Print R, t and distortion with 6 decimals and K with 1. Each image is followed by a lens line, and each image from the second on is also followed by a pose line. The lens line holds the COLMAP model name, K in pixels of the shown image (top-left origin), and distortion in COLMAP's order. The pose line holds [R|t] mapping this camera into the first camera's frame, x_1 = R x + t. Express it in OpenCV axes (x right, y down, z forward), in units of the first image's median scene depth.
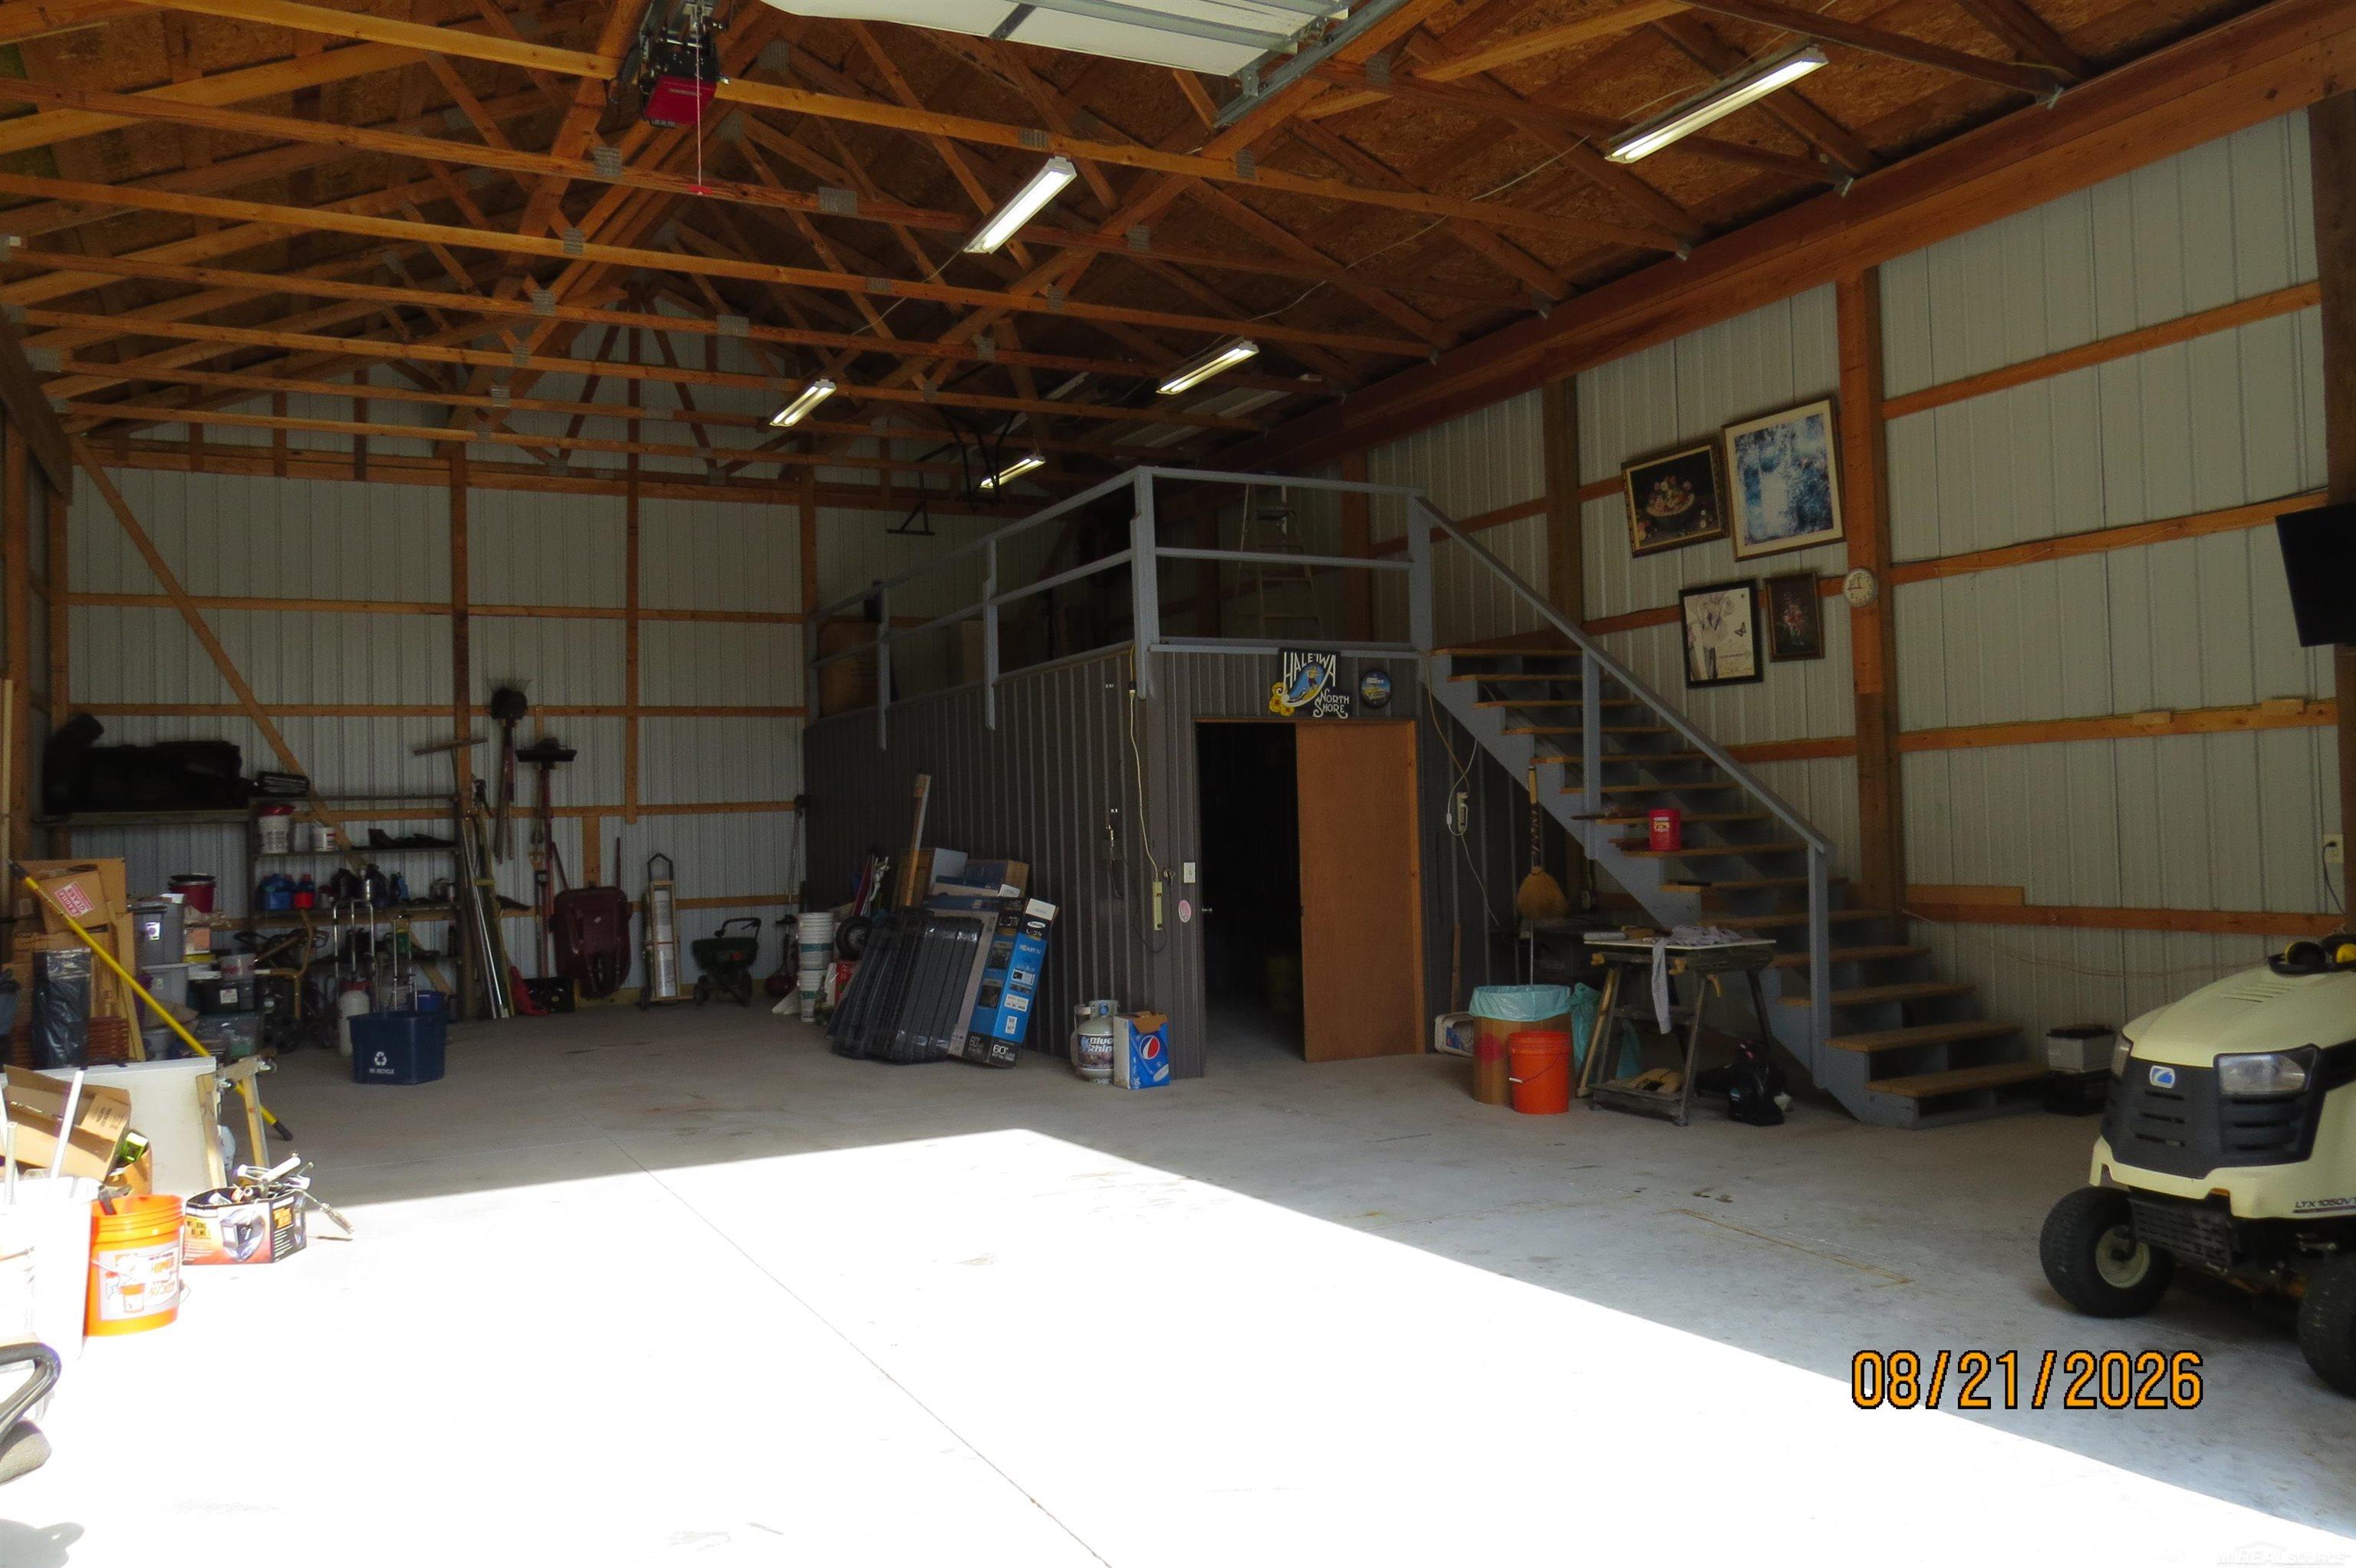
lens RADIAL K [[1756.5, 0, 1167.1], [0, 1756.5, 785.0], [0, 0, 1]] dist [-0.034543, 0.015766]
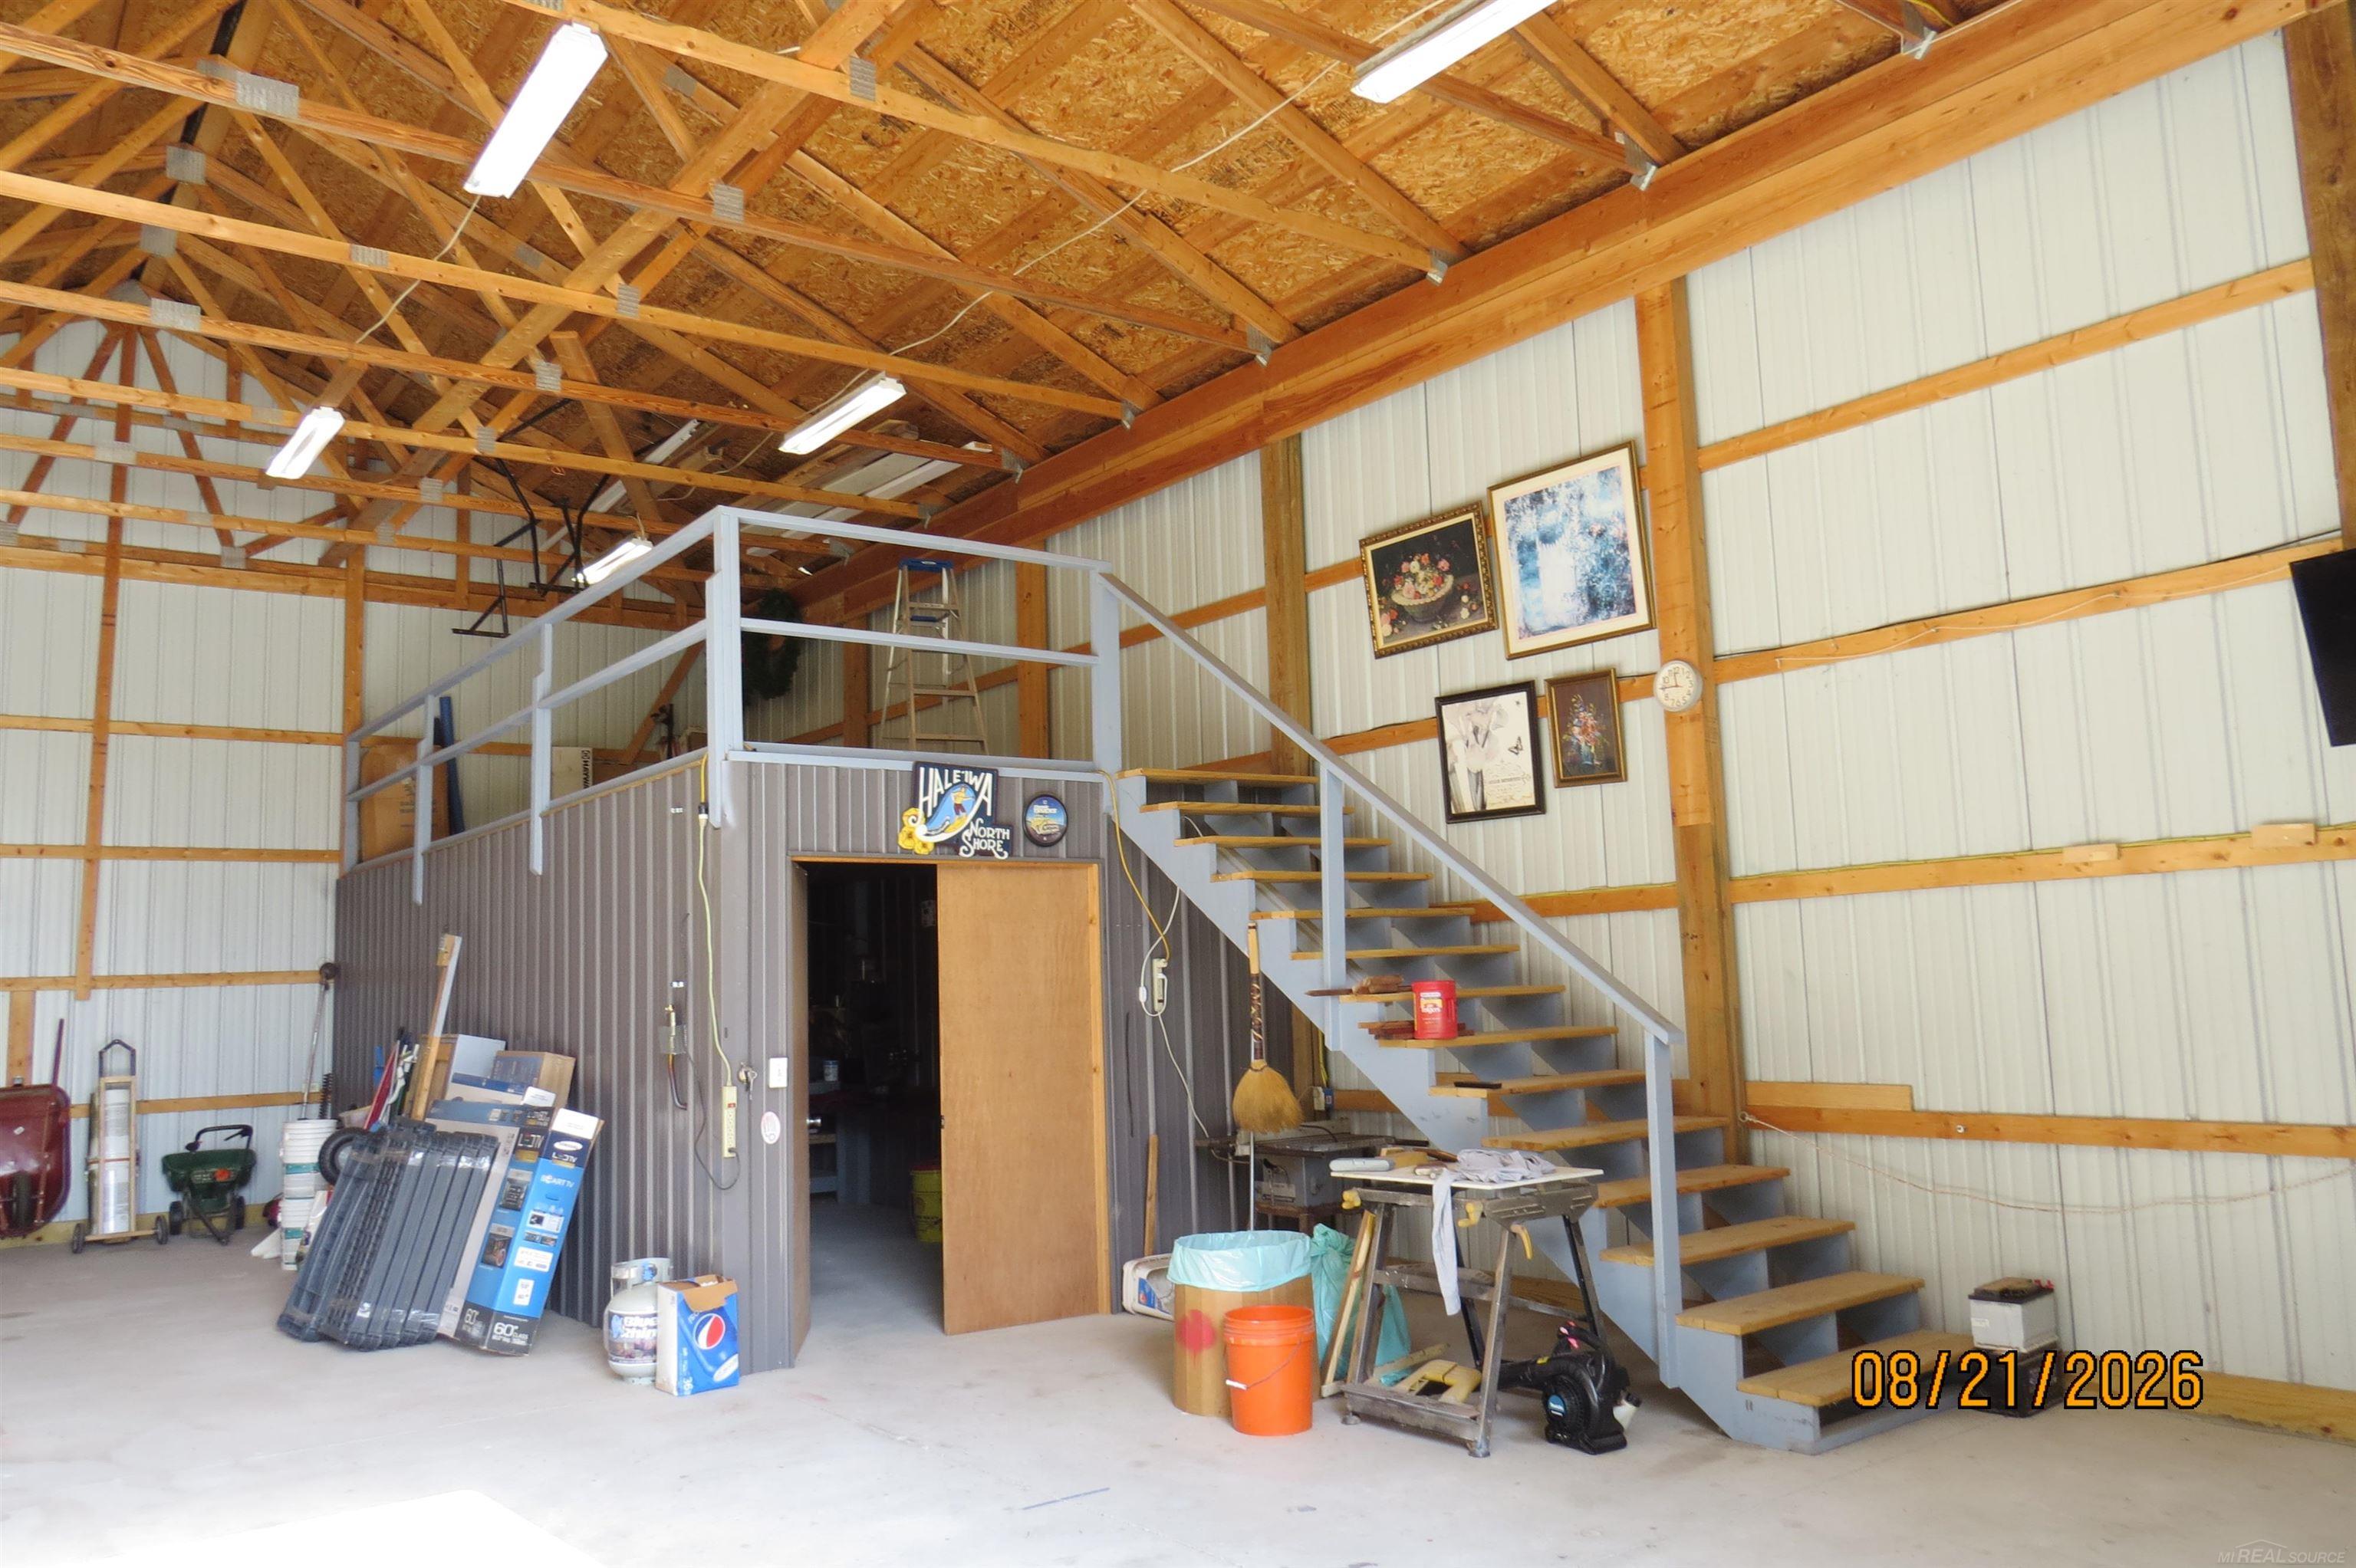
lens RADIAL K [[1756.5, 0, 1180.9], [0, 1756.5, 776.0], [0, 0, 1]] dist [-0.034543, 0.015766]
pose [[0.984742, 0.017034, 0.173186, 0.048059], [0.000528, 0.994901, -0.100856, 0.002283], [-0.174021, 0.099409, 0.979712, 0.268006]]
